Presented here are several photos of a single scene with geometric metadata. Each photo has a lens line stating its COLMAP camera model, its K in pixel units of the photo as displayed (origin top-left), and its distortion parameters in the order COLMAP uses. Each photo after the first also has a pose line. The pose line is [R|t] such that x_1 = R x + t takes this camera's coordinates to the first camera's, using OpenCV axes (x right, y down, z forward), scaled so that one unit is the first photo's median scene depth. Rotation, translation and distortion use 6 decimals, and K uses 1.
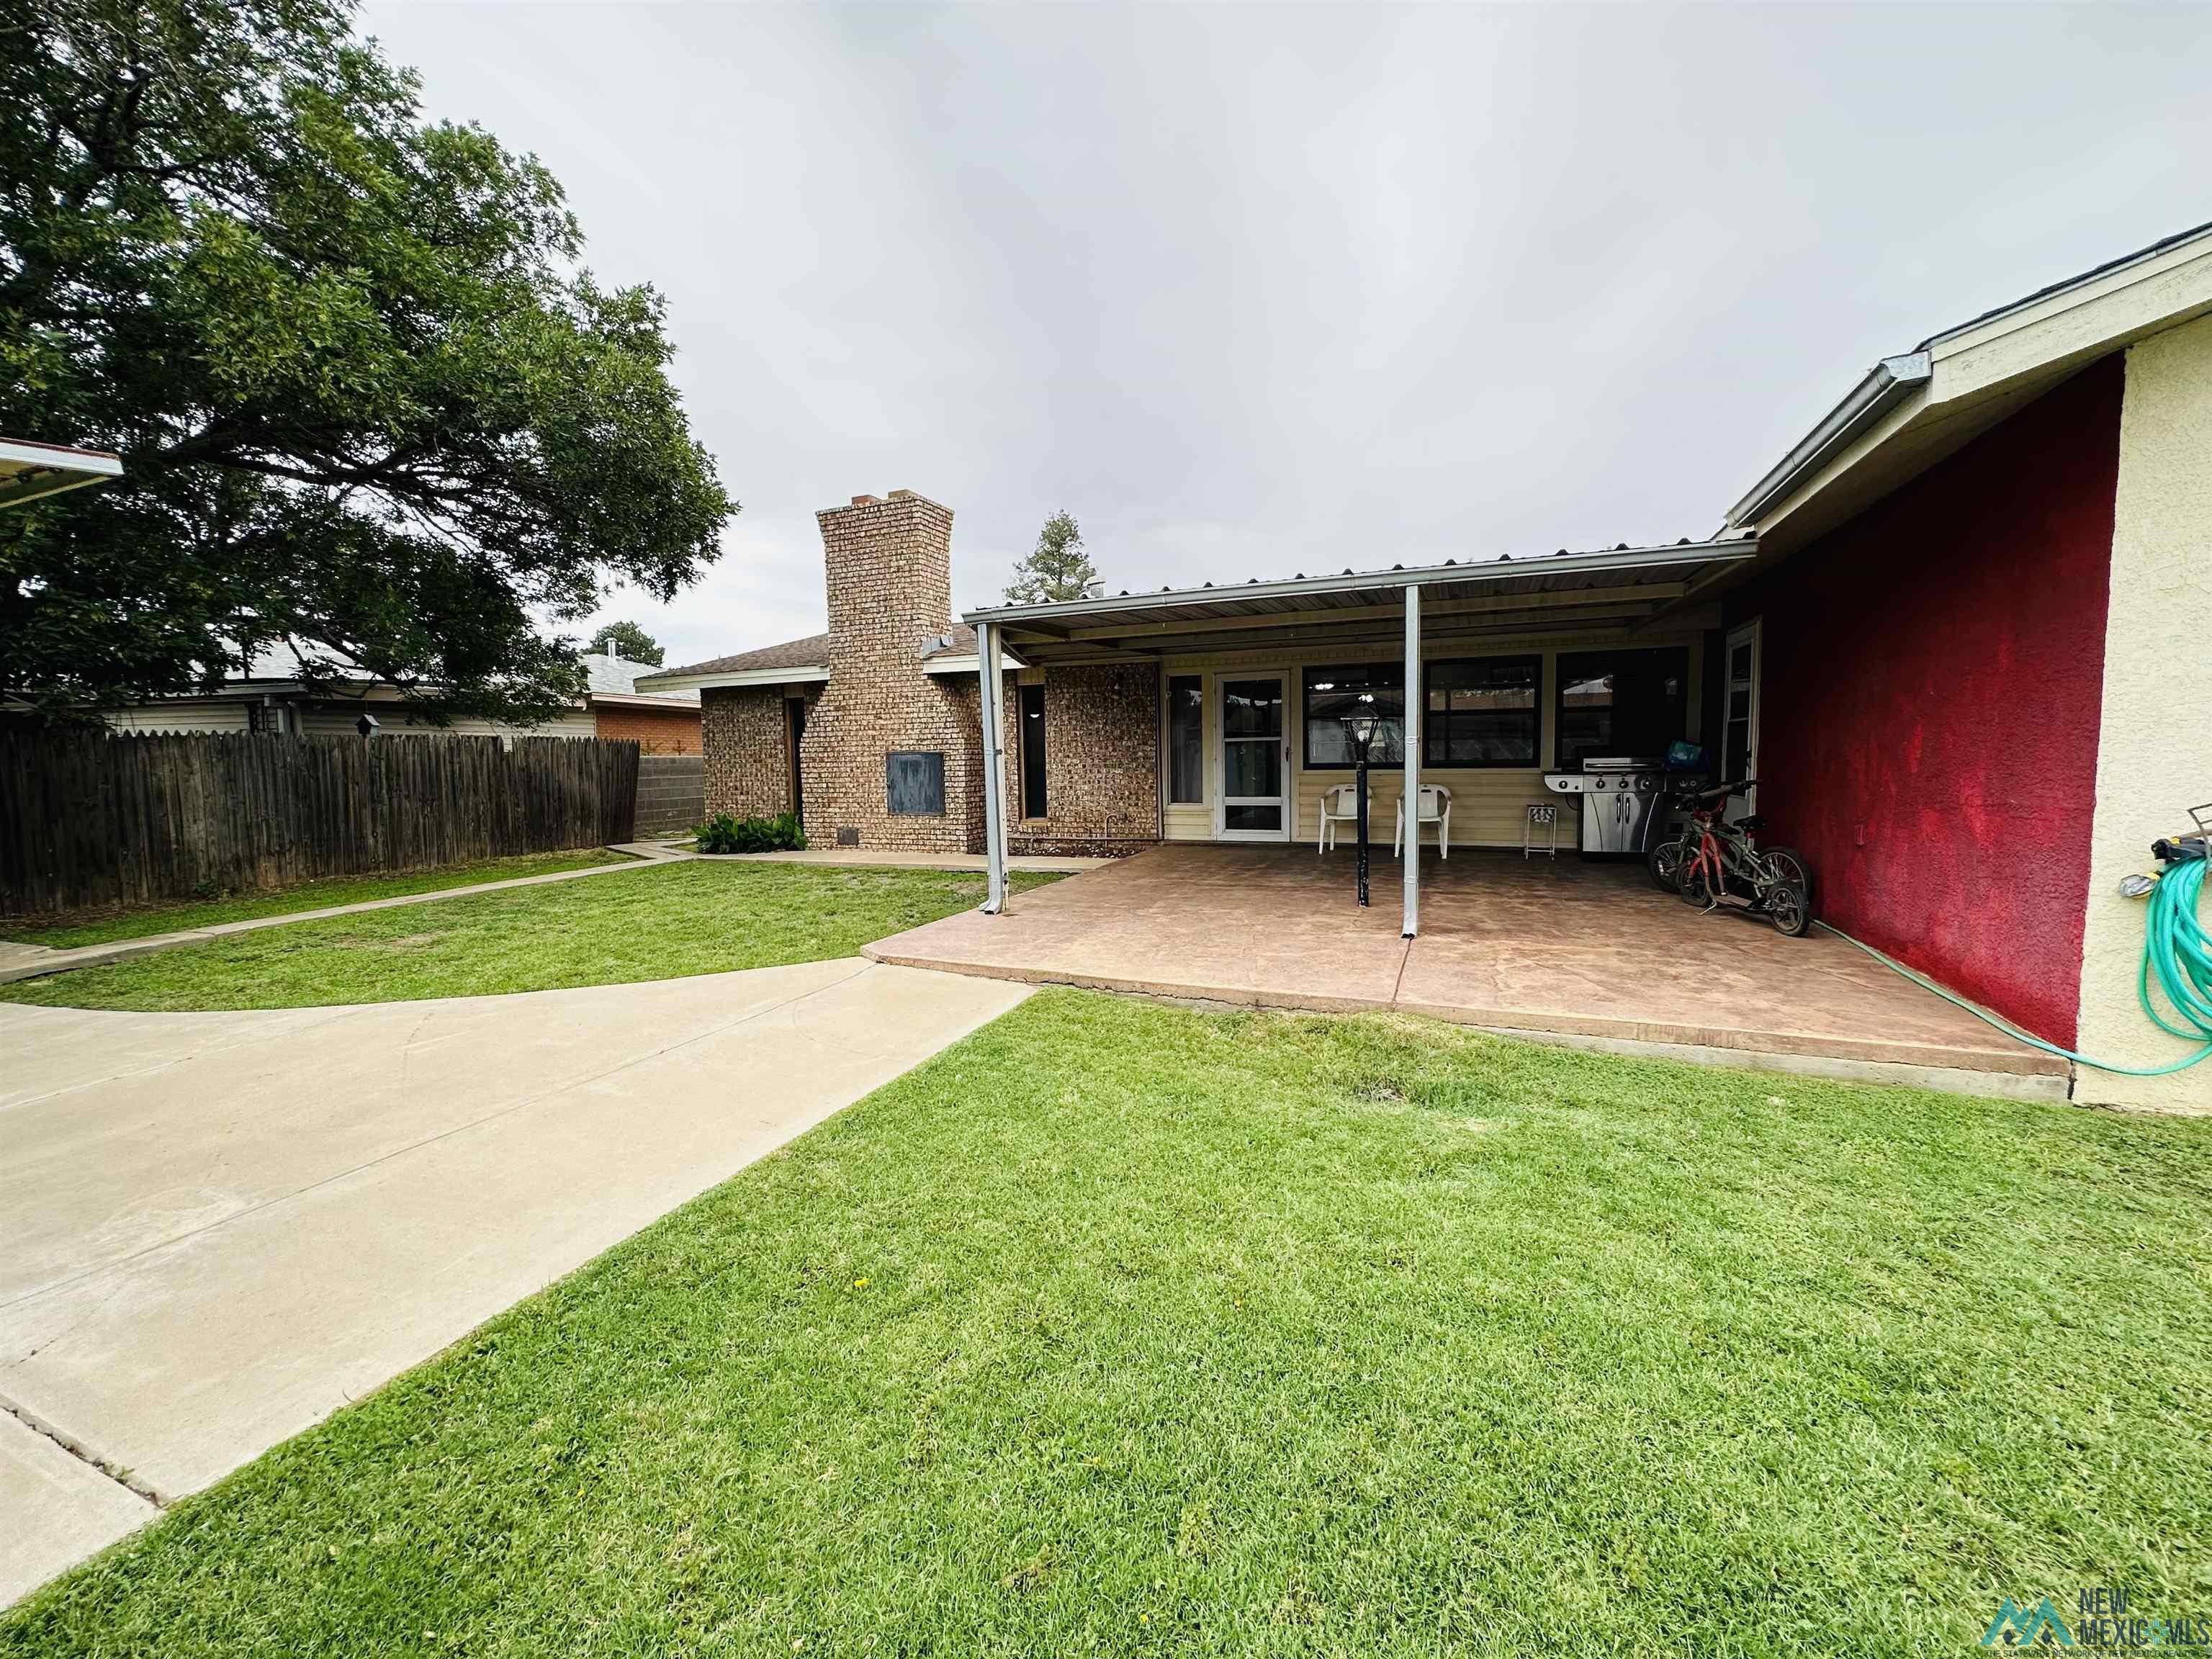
lens RADIAL K [[884.9, 0, 1106.7], [0, 884.9, 825.7], [0, 0, 1]] dist [-0.004619, 0.001197]
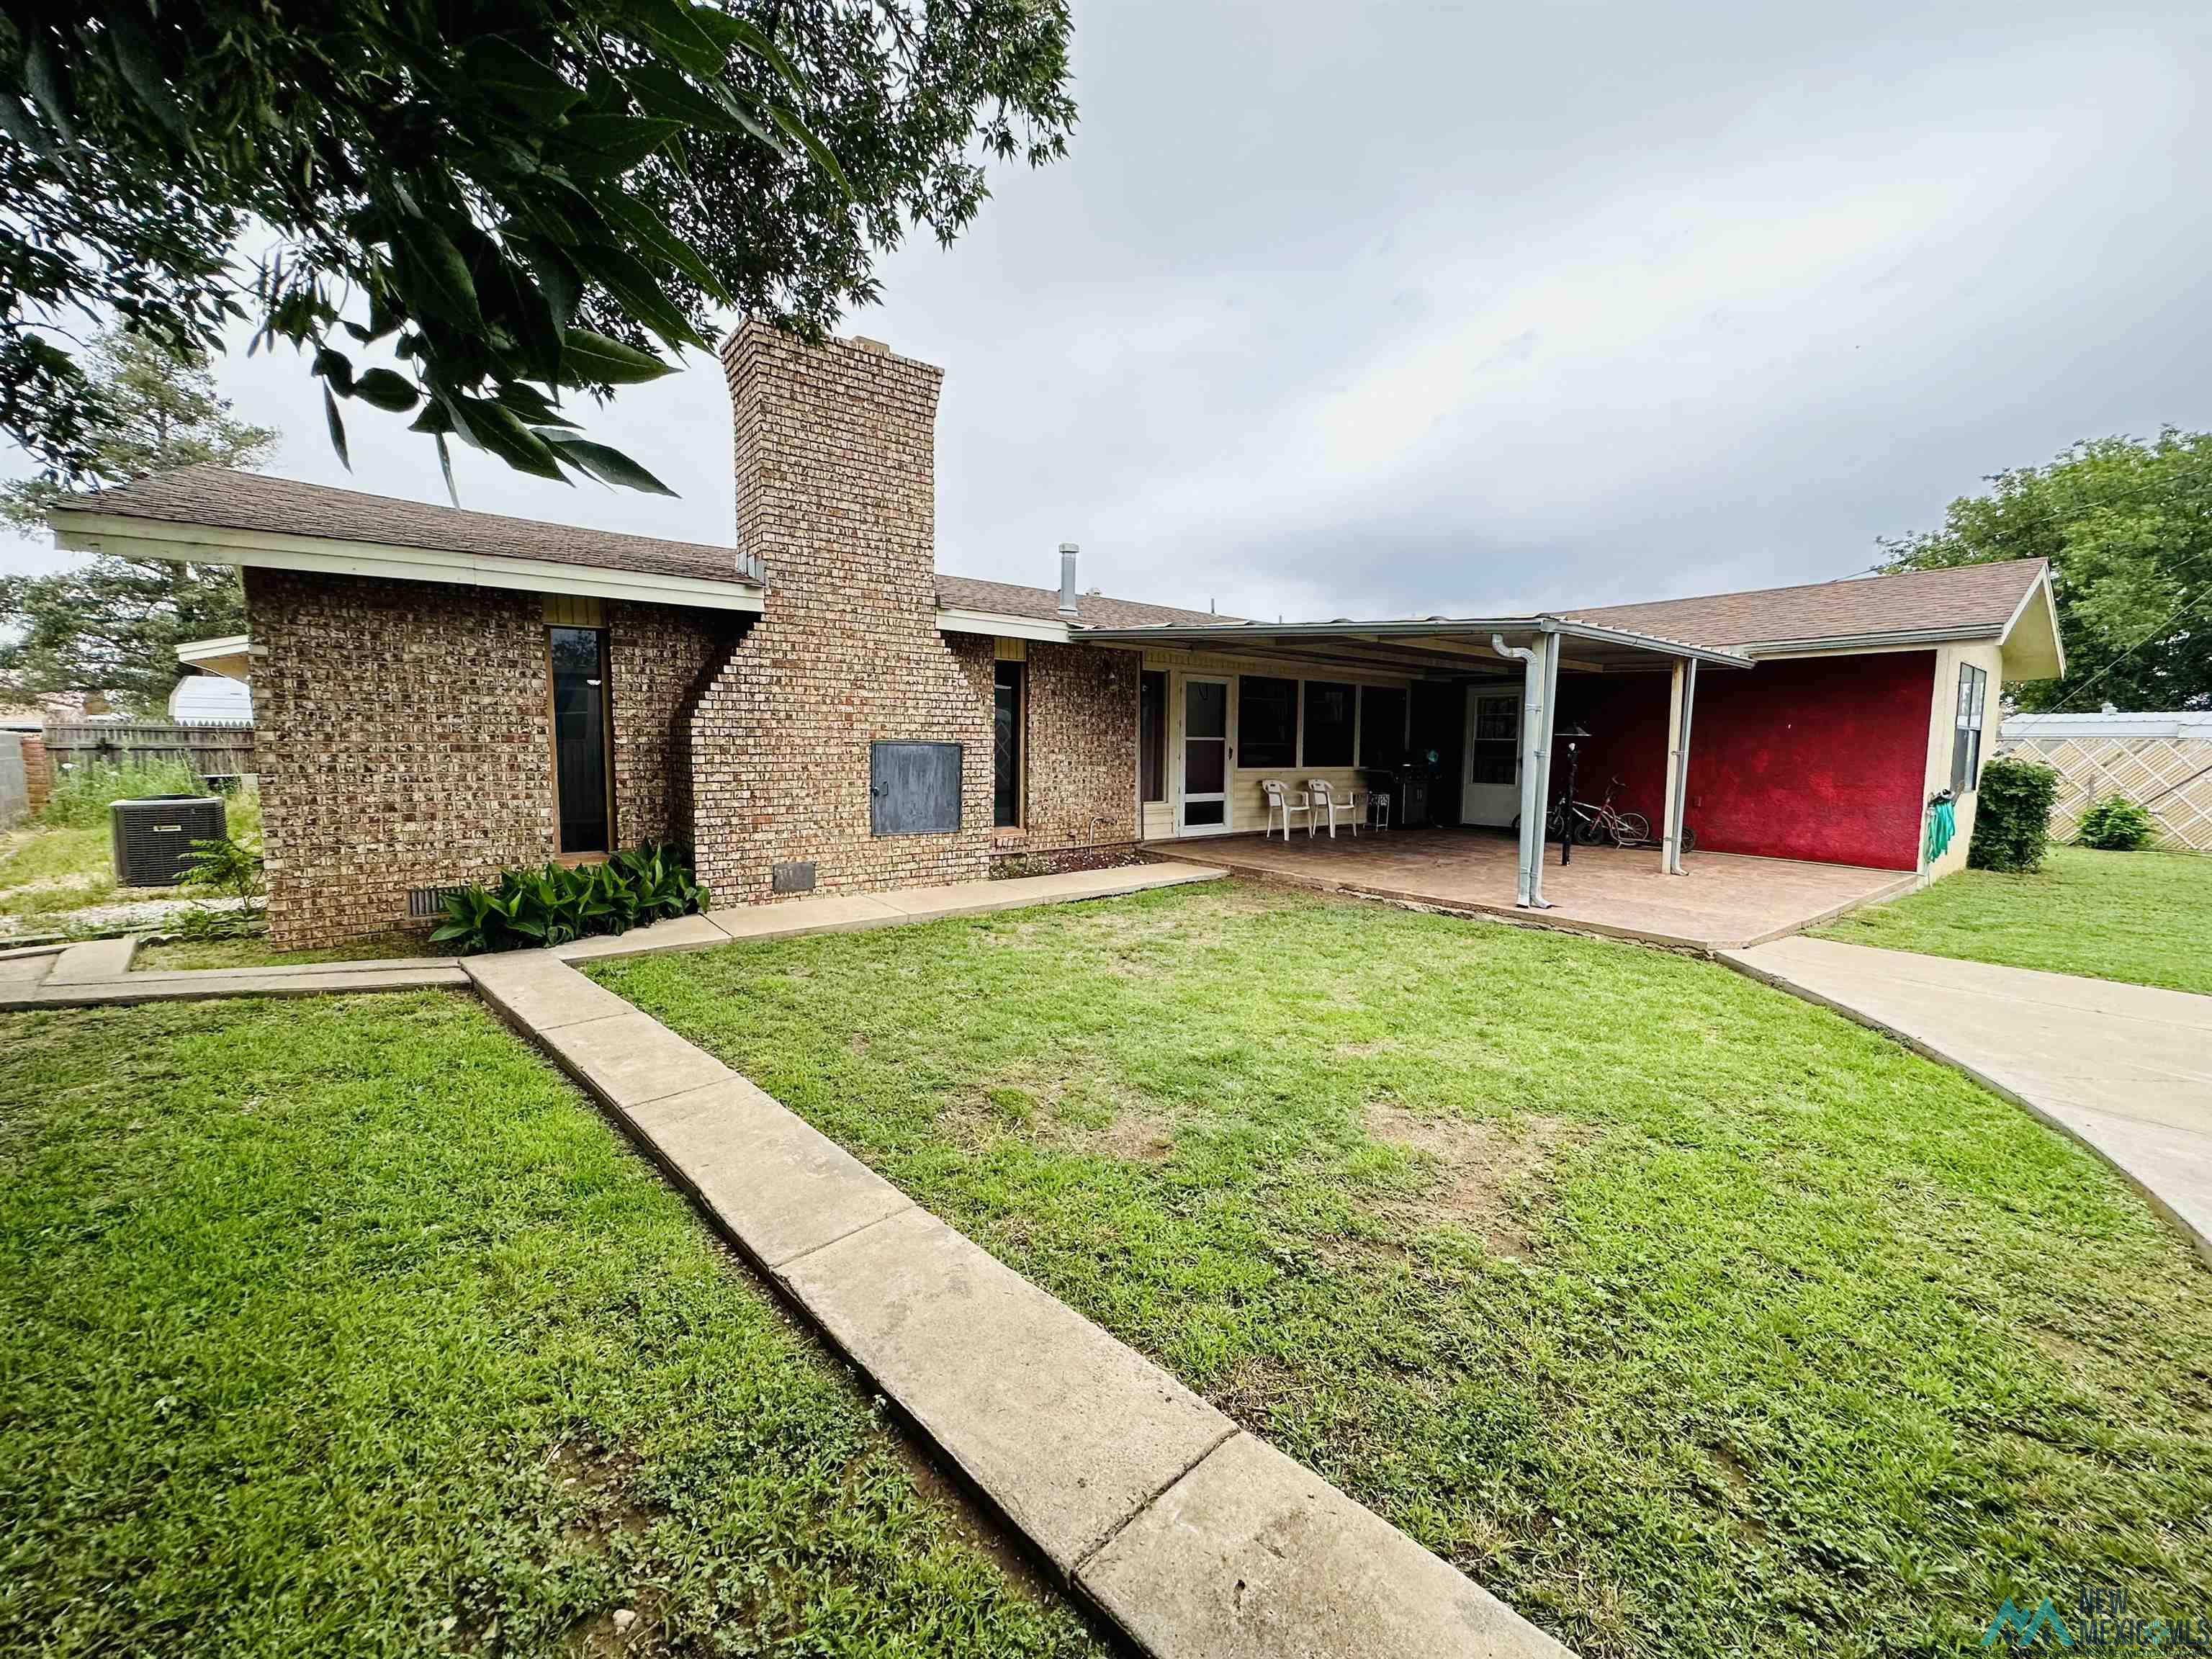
lens RADIAL K [[884.9, 0, 1105.8], [0, 884.9, 824.8], [0, 0, 1]] dist [-0.004619, 0.001197]
pose [[0.475553, -0.055824, 0.877914, -0.760877], [0.055298, 0.997908, 0.033500, -0.034487], [-0.877947, 0.032616, 0.477645, 0.555884]]
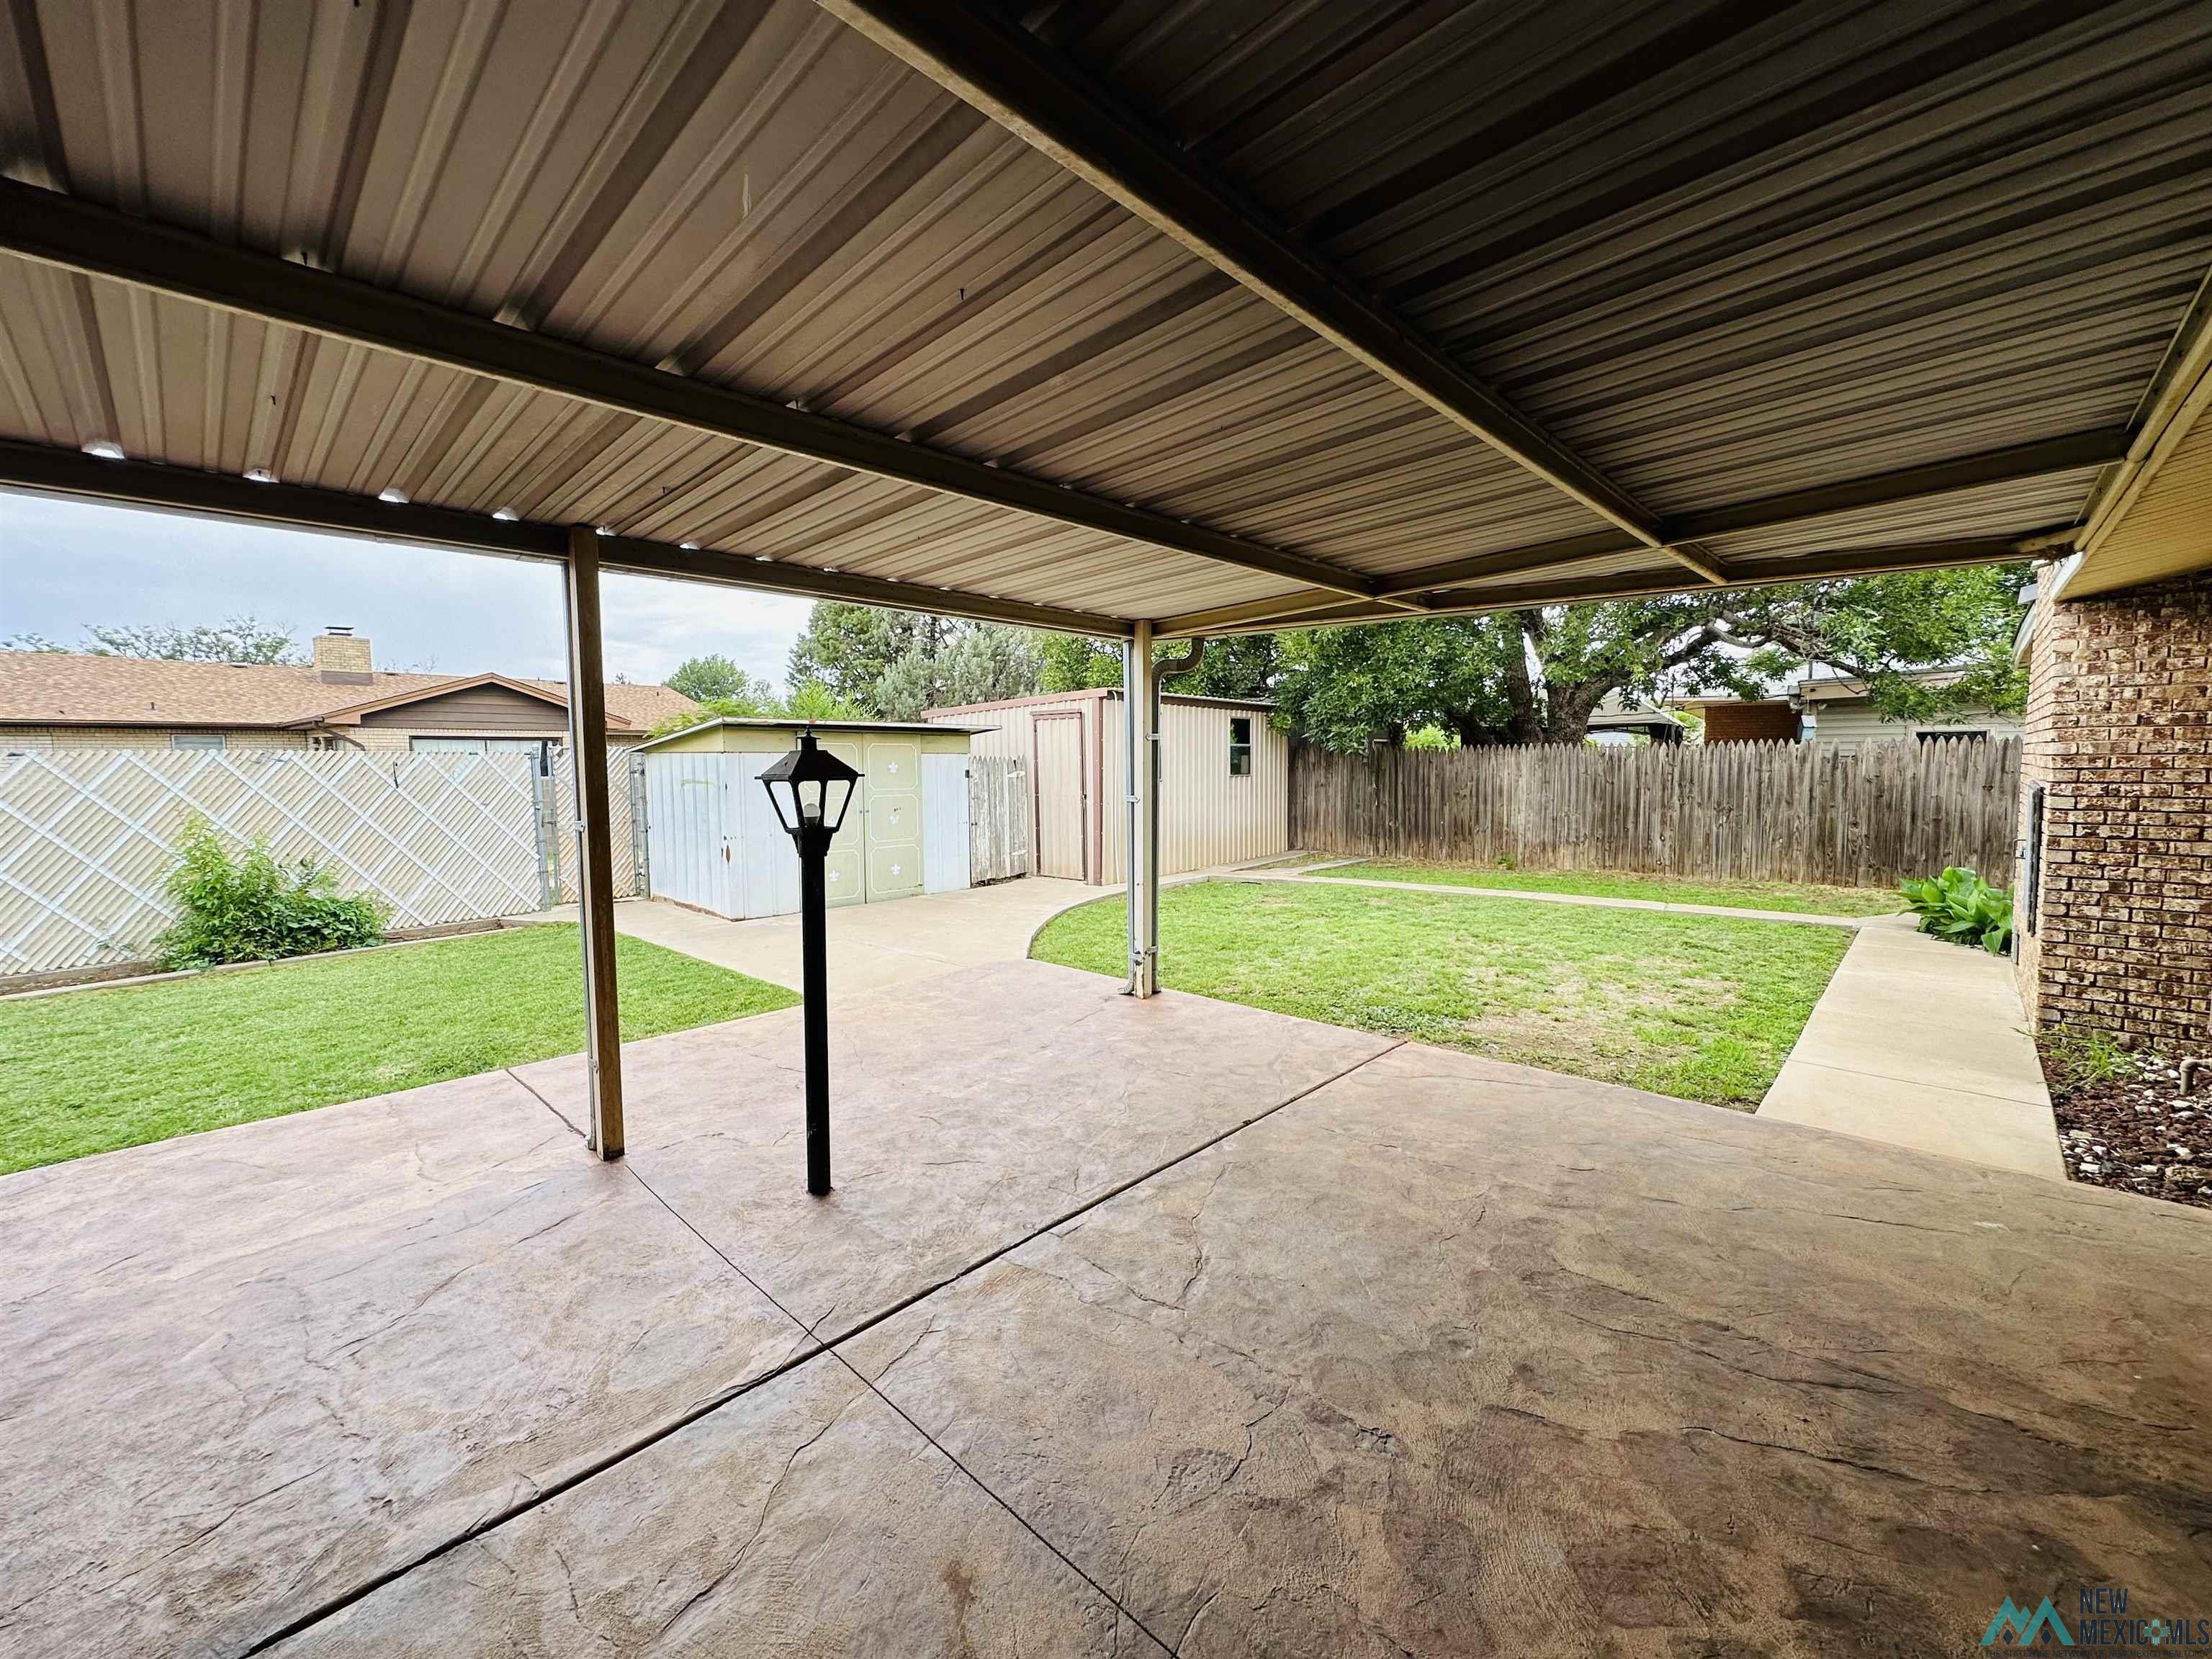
lens RADIAL K [[884.9, 0, 1106.5], [0, 884.9, 822.7], [0, 0, 1]] dist [-0.004619, 0.001197]
pose [[-0.355844, 0.089238, -0.930275, 0.367439], [-0.056998, 0.991505, 0.116914, -0.090389], [0.932806, 0.094626, -0.347734, 0.725752]]
